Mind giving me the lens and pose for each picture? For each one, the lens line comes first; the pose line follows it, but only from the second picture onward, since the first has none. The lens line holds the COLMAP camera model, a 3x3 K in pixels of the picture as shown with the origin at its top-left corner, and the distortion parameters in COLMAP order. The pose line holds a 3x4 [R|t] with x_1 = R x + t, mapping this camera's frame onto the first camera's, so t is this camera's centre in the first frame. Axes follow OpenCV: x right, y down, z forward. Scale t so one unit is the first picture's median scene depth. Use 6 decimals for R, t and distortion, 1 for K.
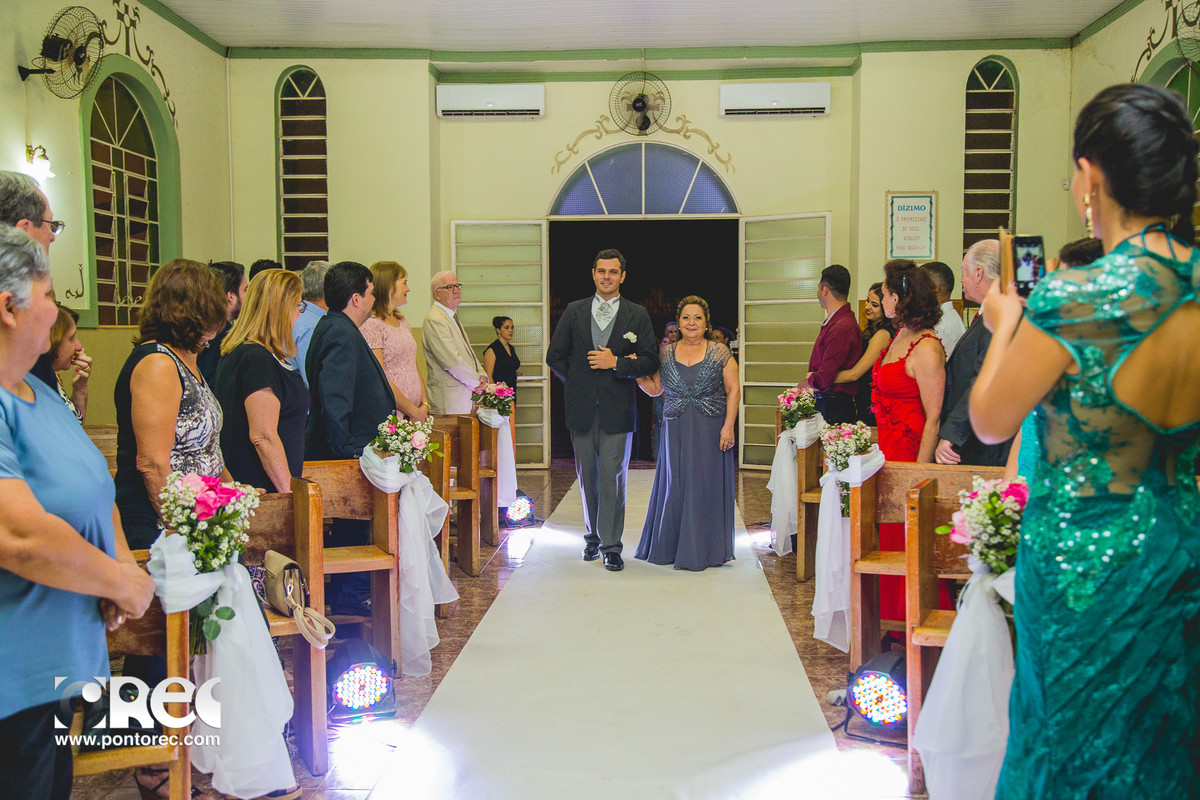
lens RADIAL K [[1186.9, 0, 602.6], [0, 1186.9, 411.3], [0, 0, 1]] dist [-0.006639, 0.018181]
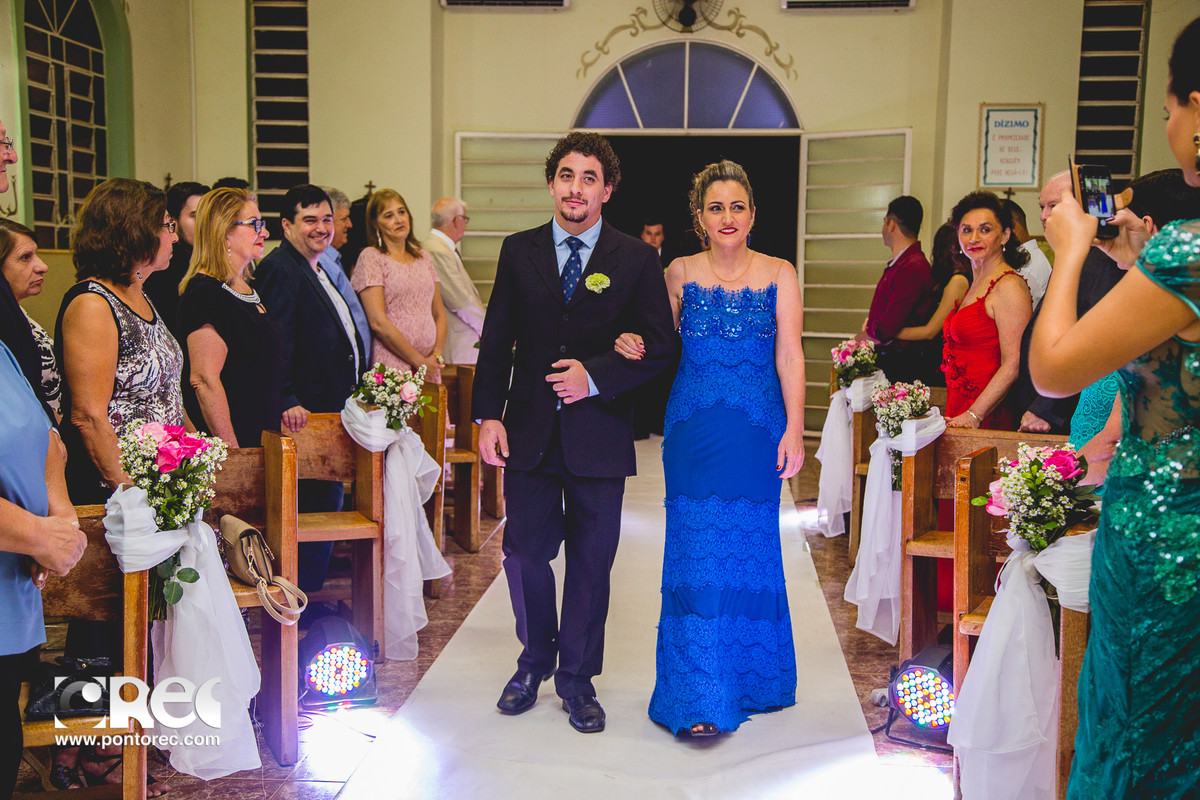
lens RADIAL K [[1446.8, 0, 600.0], [0, 1446.8, 400.0], [0, 0, 1]] dist [0.080923, 0.011990]
pose [[0.999399, 0.020123, -0.028214, 0.016388], [-0.019412, 0.999493, 0.025246, 0.000551], [0.028707, -0.024683, 0.999283, -0.064440]]
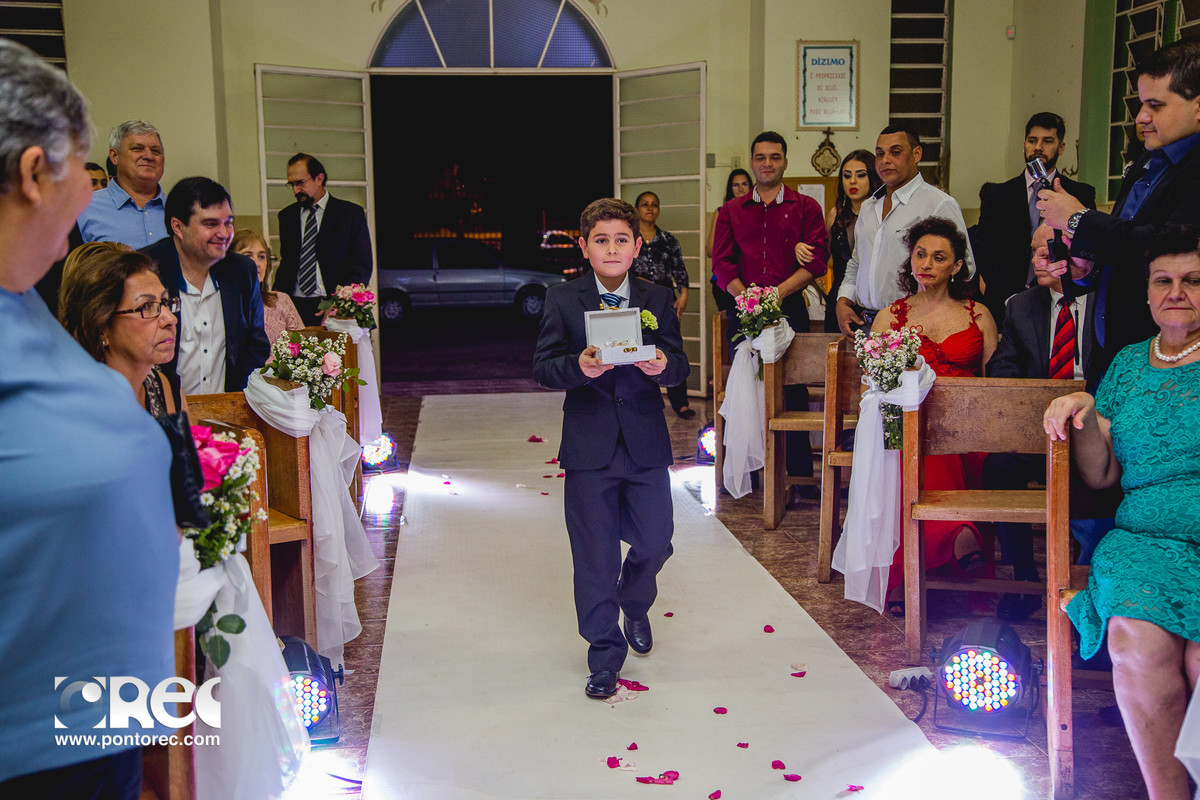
lens RADIAL K [[1446.8, 0, 600.0], [0, 1446.8, 400.0], [0, 0, 1]] dist [0.080923, 0.011990]
pose [[0.985981, -0.027652, 0.164549, -0.144942], [0.018567, 0.998230, 0.056498, -0.001310], [-0.165820, -0.052650, 0.984749, 0.088189]]
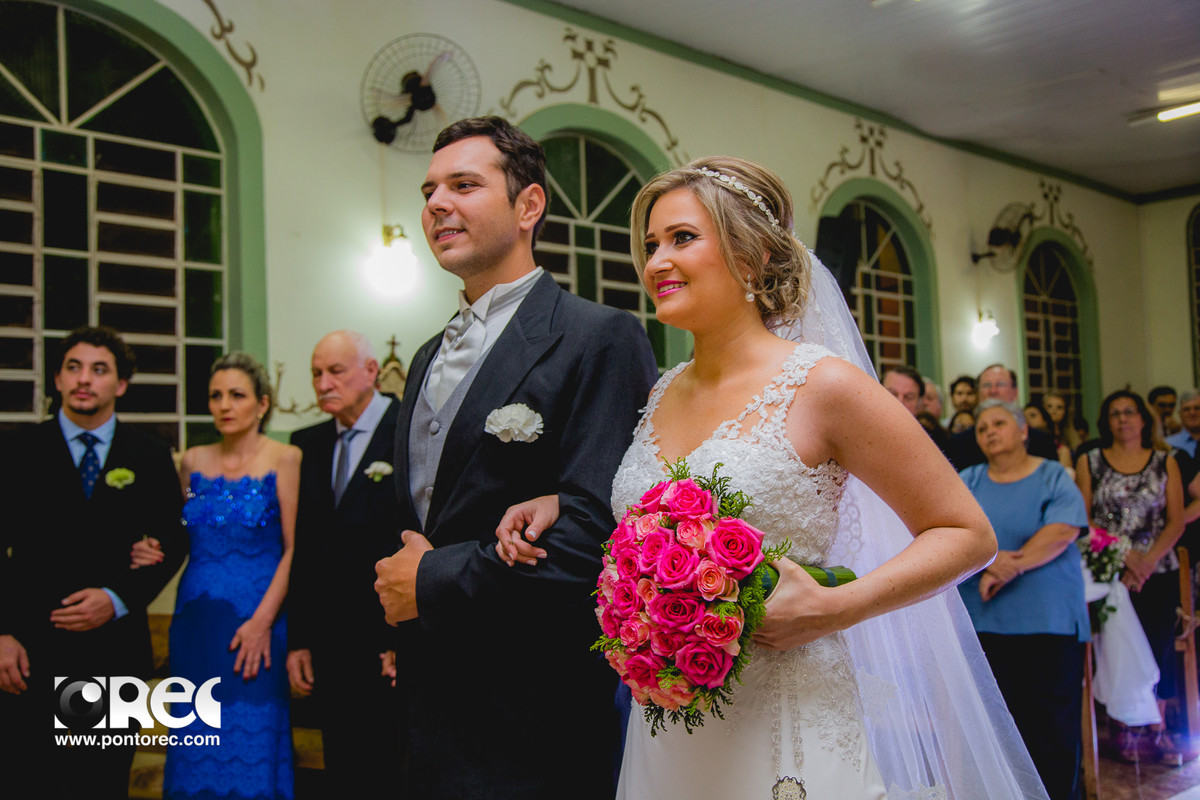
lens RADIAL K [[1249.7, 0, 600.0], [0, 1249.7, 400.0], [0, 0, 1]] dist [0.052761, 0.001849]
pose [[0.743037, -0.058625, -0.666677, 0.217735], [-0.012636, 0.994749, -0.101558, 0.038346], [0.669131, 0.083886, 0.738395, -0.514551]]
